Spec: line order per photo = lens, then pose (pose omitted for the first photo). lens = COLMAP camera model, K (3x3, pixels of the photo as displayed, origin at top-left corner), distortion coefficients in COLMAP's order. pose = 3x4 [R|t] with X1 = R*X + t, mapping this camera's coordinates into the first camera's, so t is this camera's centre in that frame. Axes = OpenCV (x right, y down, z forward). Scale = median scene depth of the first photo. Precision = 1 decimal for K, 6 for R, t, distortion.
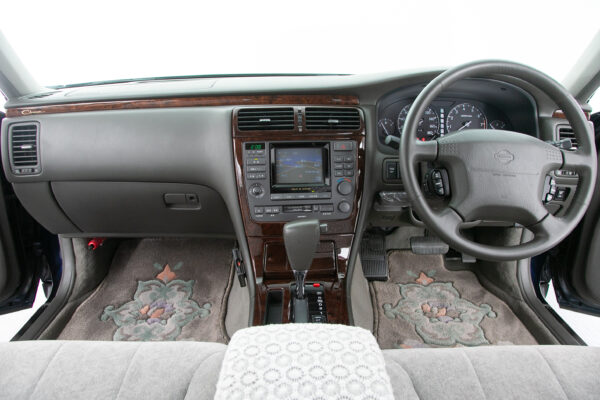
lens RADIAL K [[426.0, 0, 292.1], [0, 426.0, 199.4], [0, 0, 1]] dist [-0.088212, 0.002819]
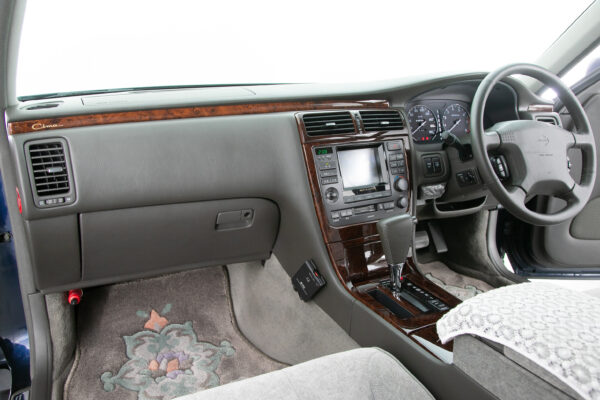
lens RADIAL K [[476.1, 0, 300.0], [0, 476.1, 200.0], [0, 0, 1]] dist [-0.045724, -0.000391]
pose [[0.908810, -0.108139, 0.402952, -0.582737], [0.134912, 0.990107, -0.038566, 0.022798], [-0.394795, 0.089412, 0.914408, 0.019200]]
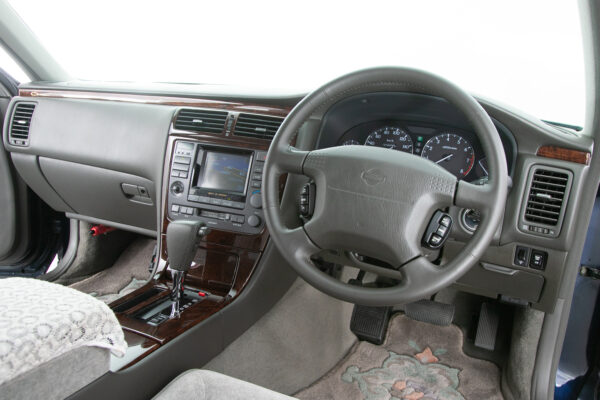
lens RADIAL K [[487.9, 0, 300.0], [0, 487.9, 200.0], [0, 0, 1]] dist [-0.024218, -0.000225]
pose [[0.916116, 0.156857, -0.368954, 0.594326], [-0.200308, 0.976269, -0.082316, 0.040922], [0.347286, 0.149316, 0.925795, 0.044208]]
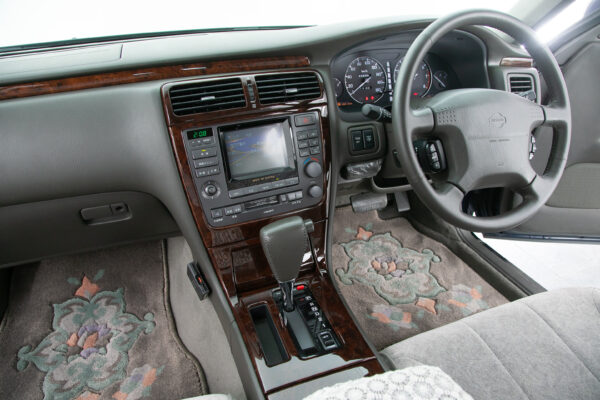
lens RADIAL K [[403.0, 0, 300.0], [0, 403.0, 200.0], [0, 0, 1]] dist [-0.120439, 0.062673]
pose [[0.941285, -0.169858, 0.291773, -0.143808], [0.125150, 0.978199, 0.165721, -0.102010], [-0.313562, -0.119475, 0.942022, 0.244370]]
